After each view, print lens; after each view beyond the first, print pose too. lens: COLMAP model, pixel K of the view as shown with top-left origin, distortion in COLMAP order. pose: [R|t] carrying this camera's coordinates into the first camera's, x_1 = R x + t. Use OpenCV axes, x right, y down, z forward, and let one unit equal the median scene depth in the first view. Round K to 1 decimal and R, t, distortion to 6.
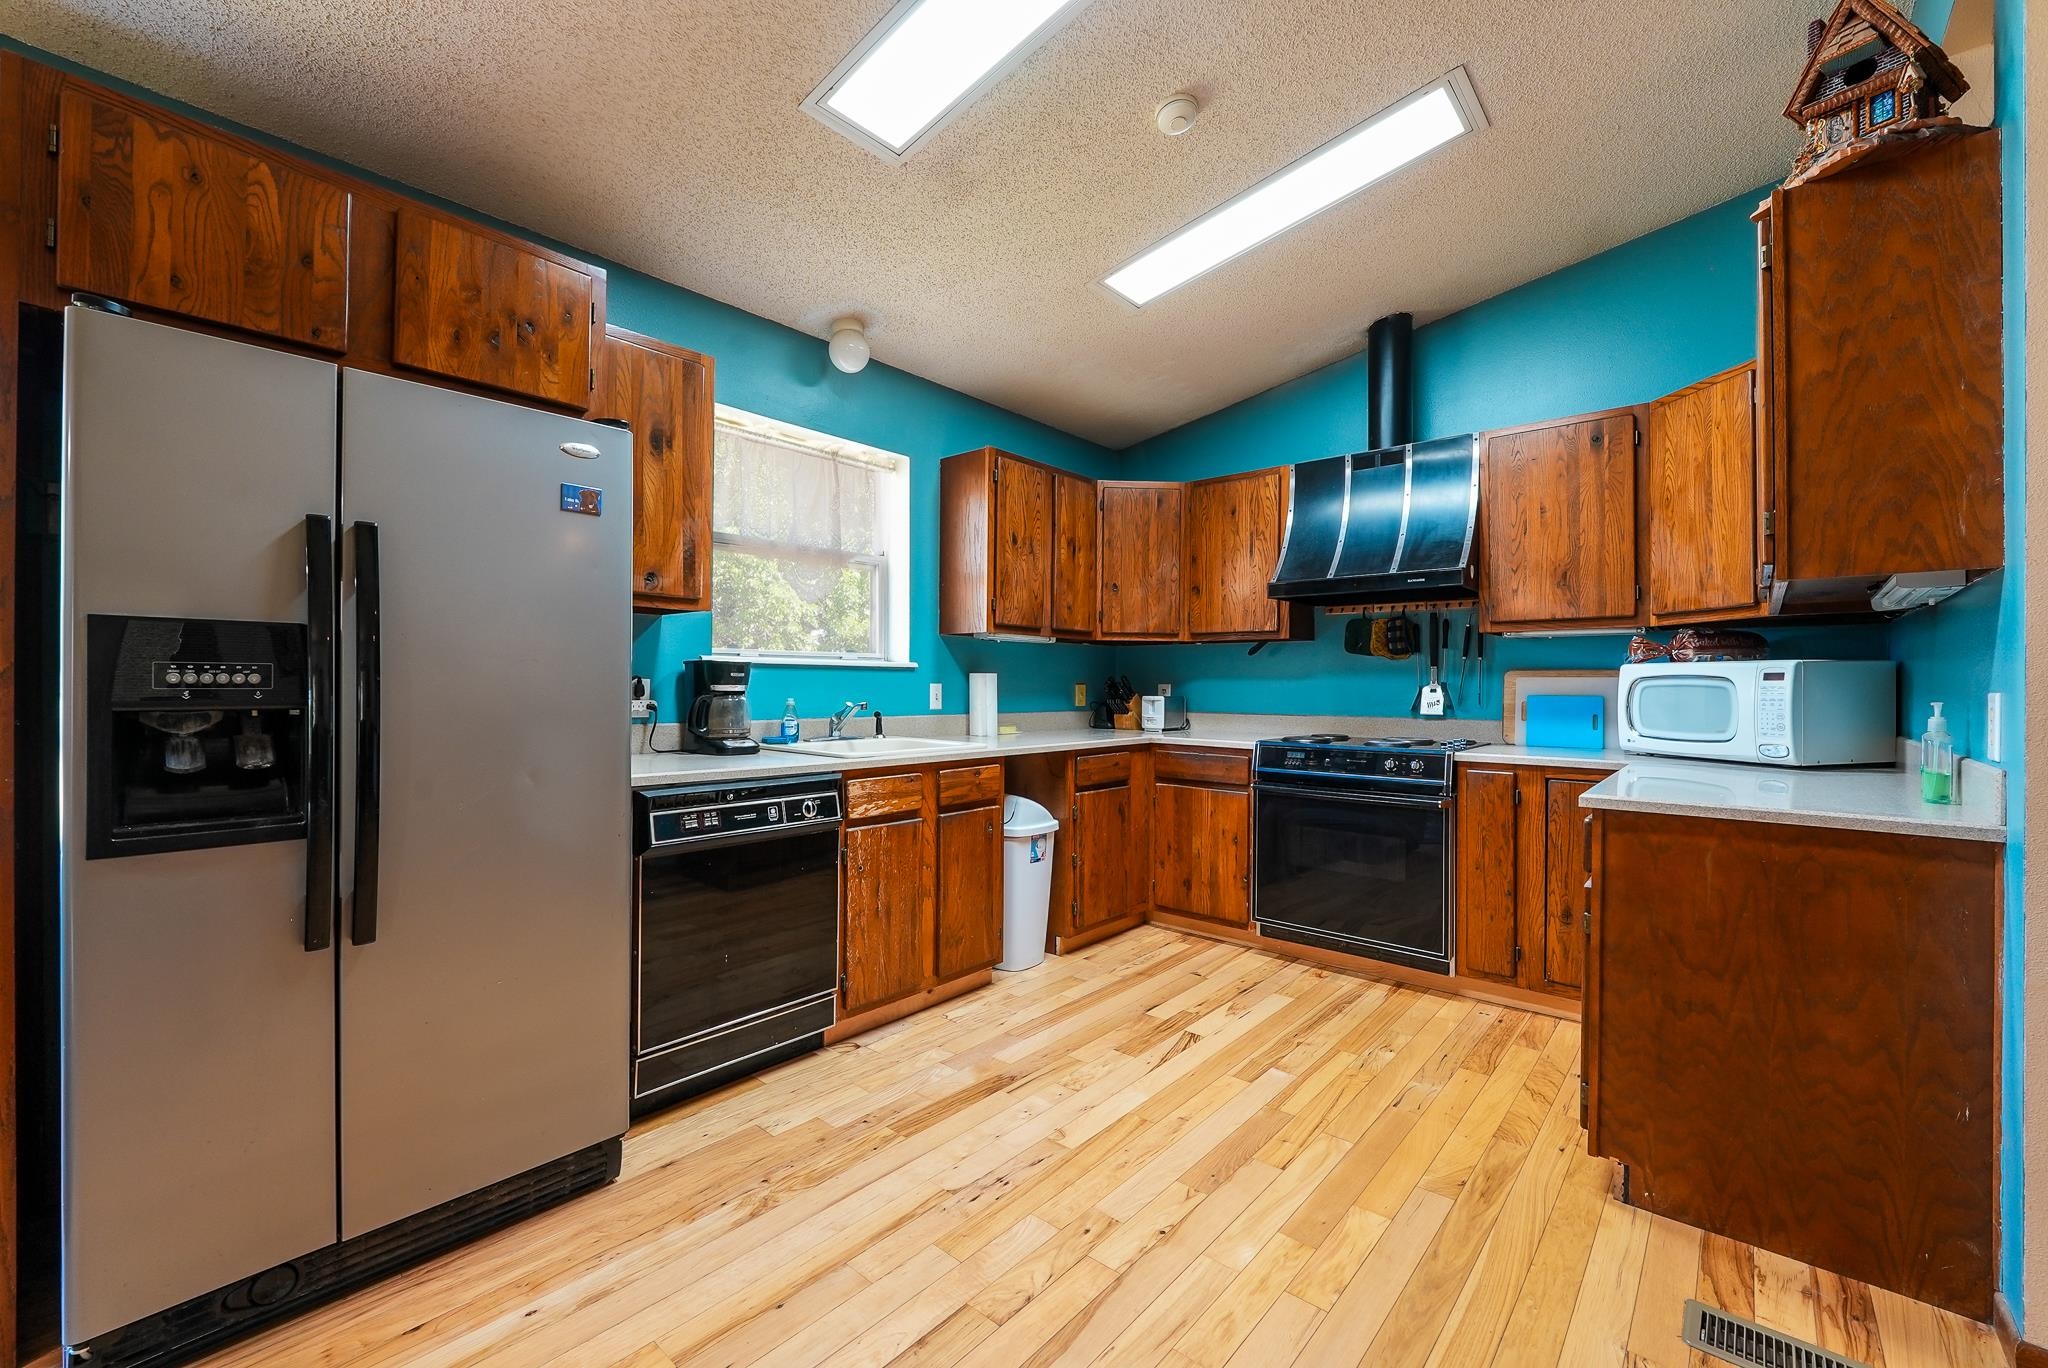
lens RADIAL K [[834.2, 0, 1024.4], [0, 834.2, 681.9], [0, 0, 1]] dist [-0.006947, -0.000907]
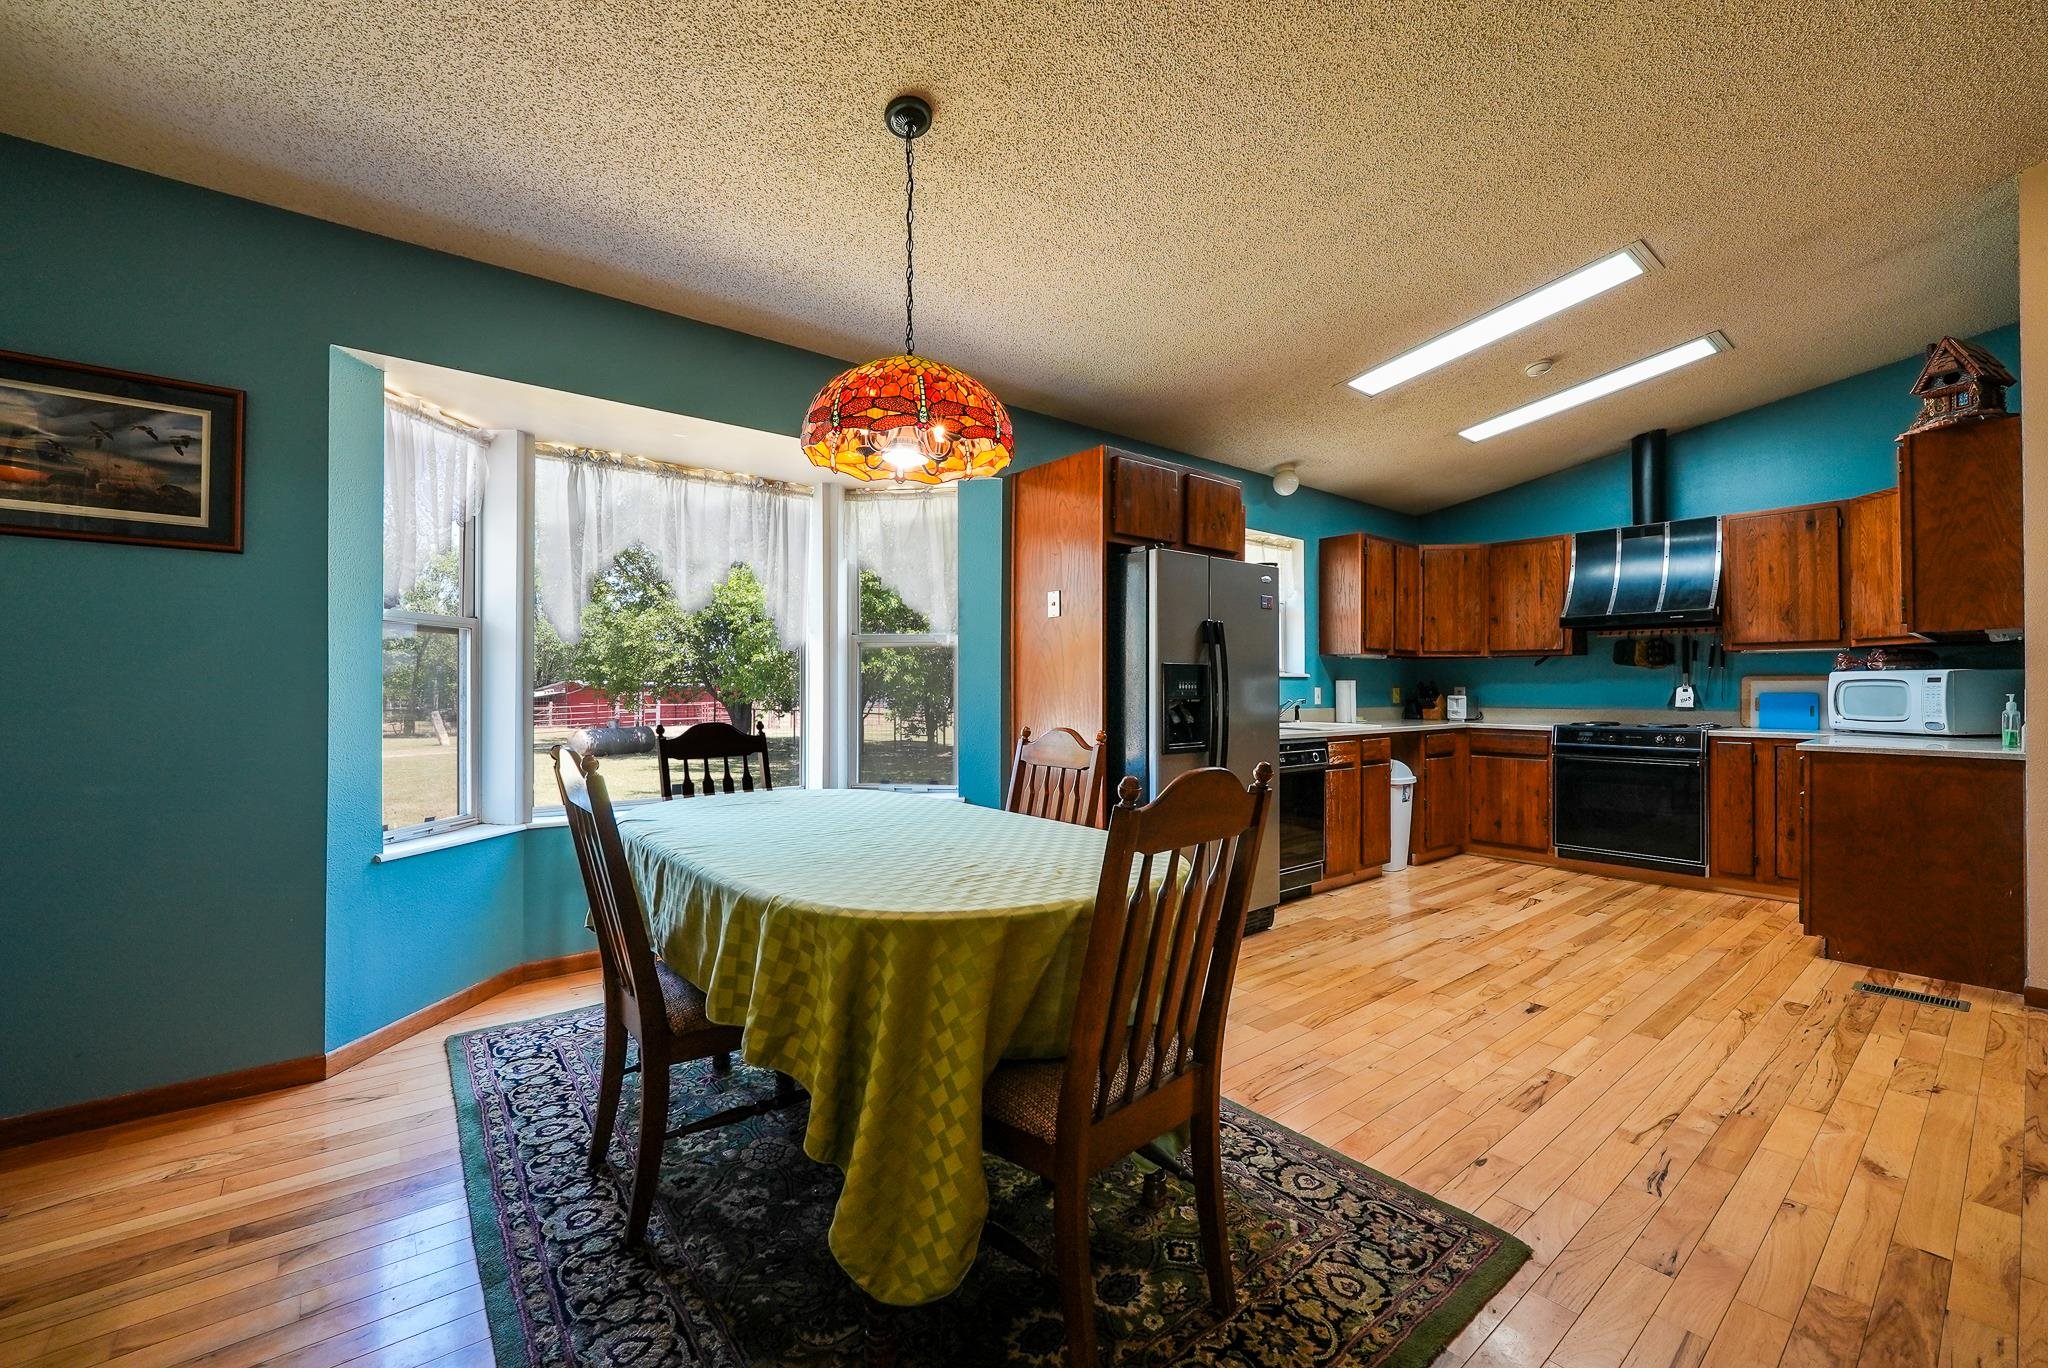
lens RADIAL K [[834.2, 0, 1027.8], [0, 834.2, 682.3], [0, 0, 1]] dist [-0.006947, -0.000907]
pose [[0.985697, -0.006824, -0.168386, -0.517738], [0.006077, 0.999969, -0.004951, -0.004521], [0.168415, 0.003857, 0.985709, -0.809269]]
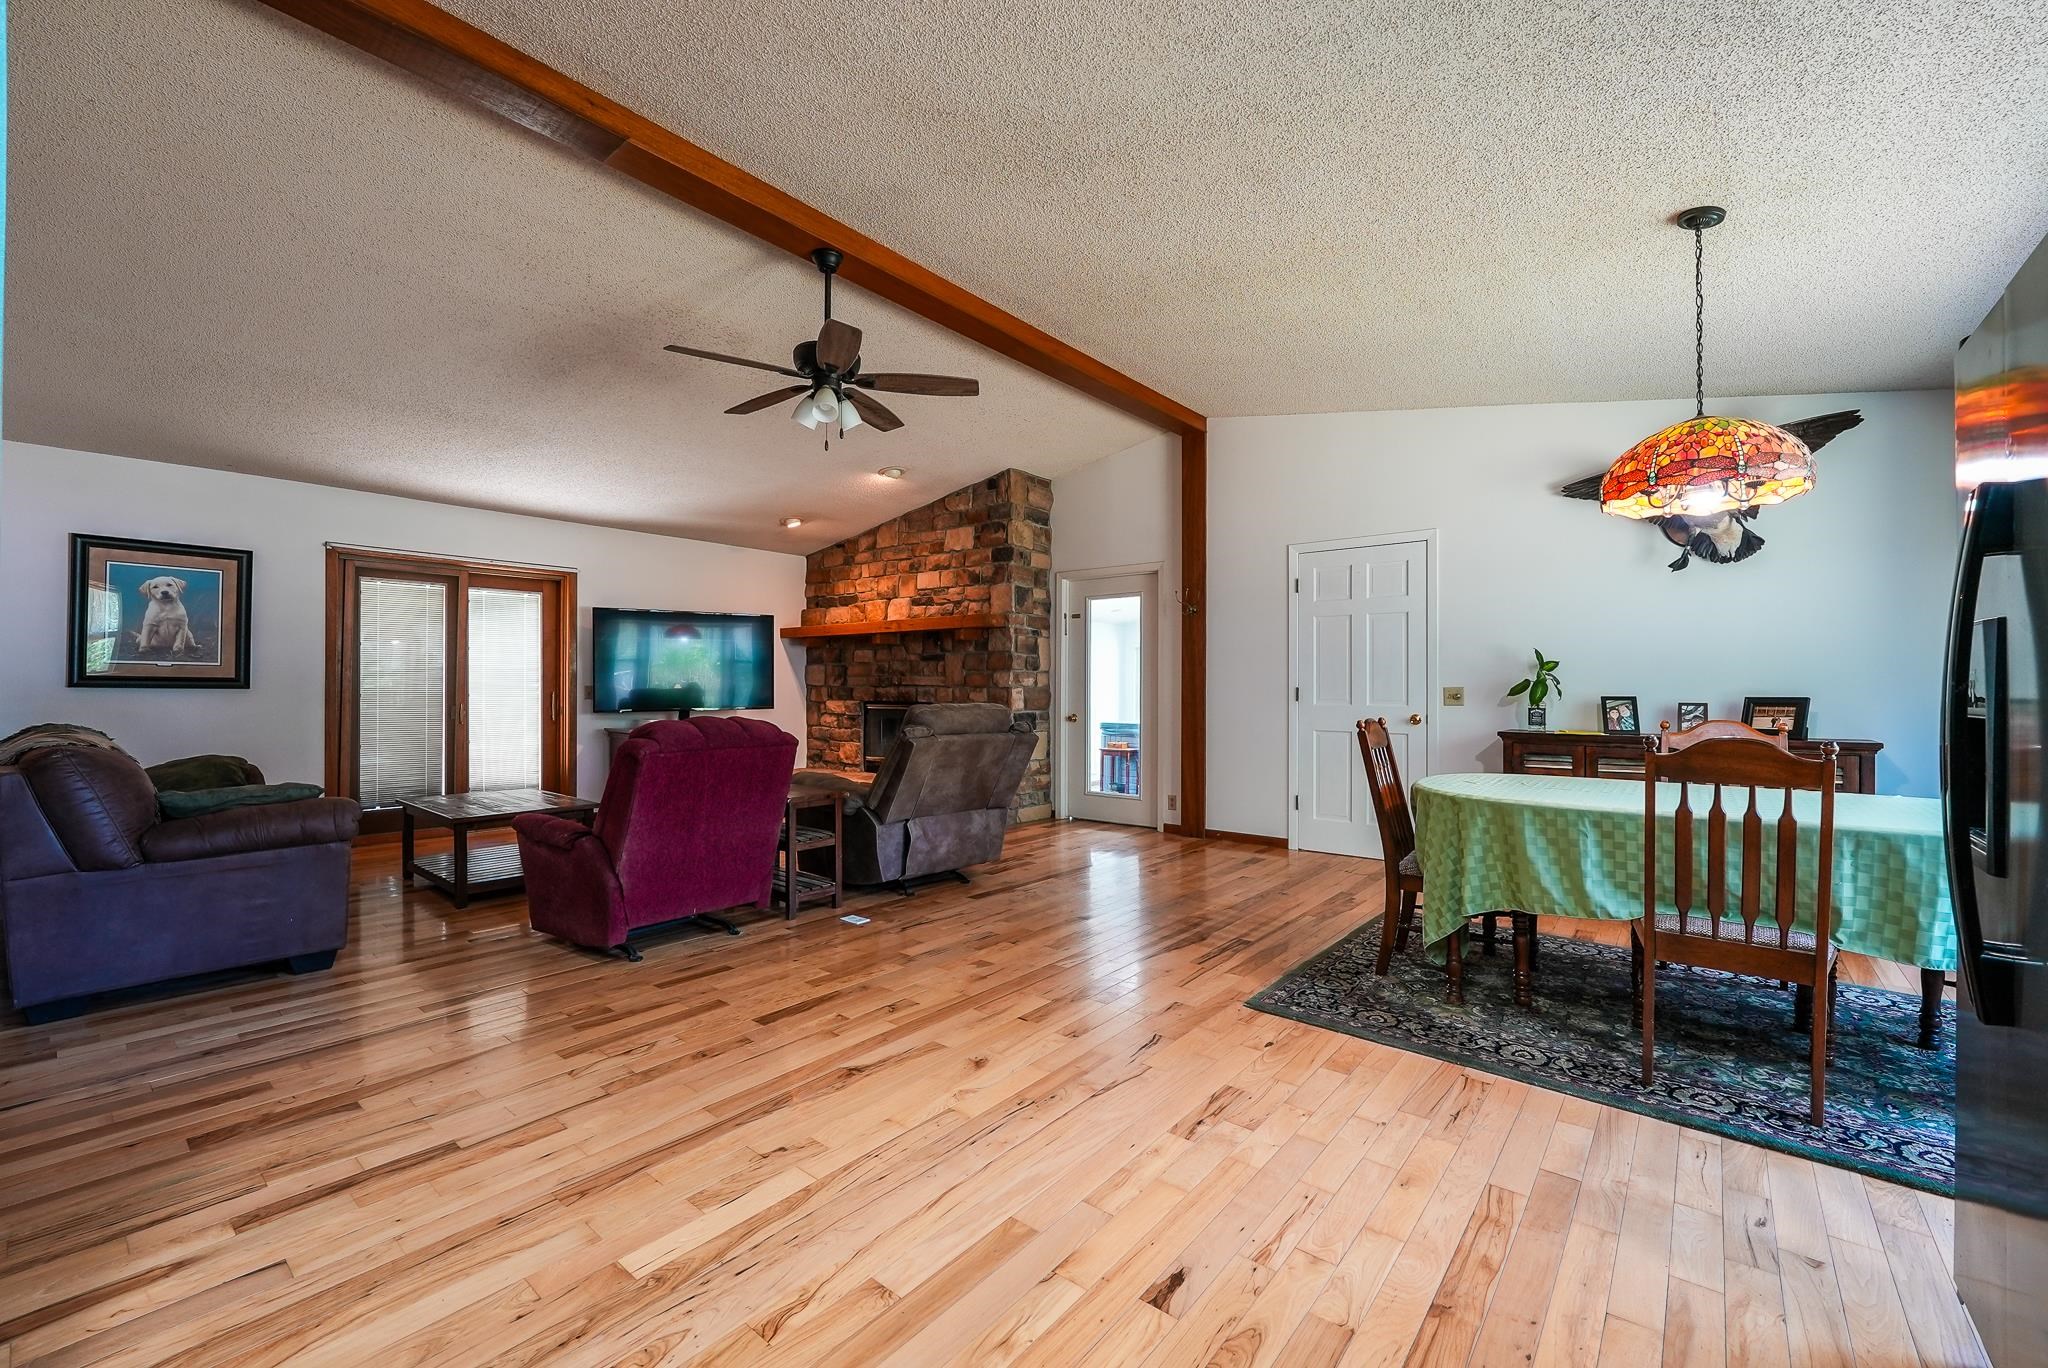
lens RADIAL K [[834.2, 0, 1021.9], [0, 834.2, 683.1], [0, 0, 1]] dist [-0.006947, -0.000907]
pose [[-0.999603, -0.010819, -0.026023, 0.075291], [-0.010570, 0.999897, -0.009662, 0.006733], [0.026125, -0.009383, -0.999615, 0.970172]]
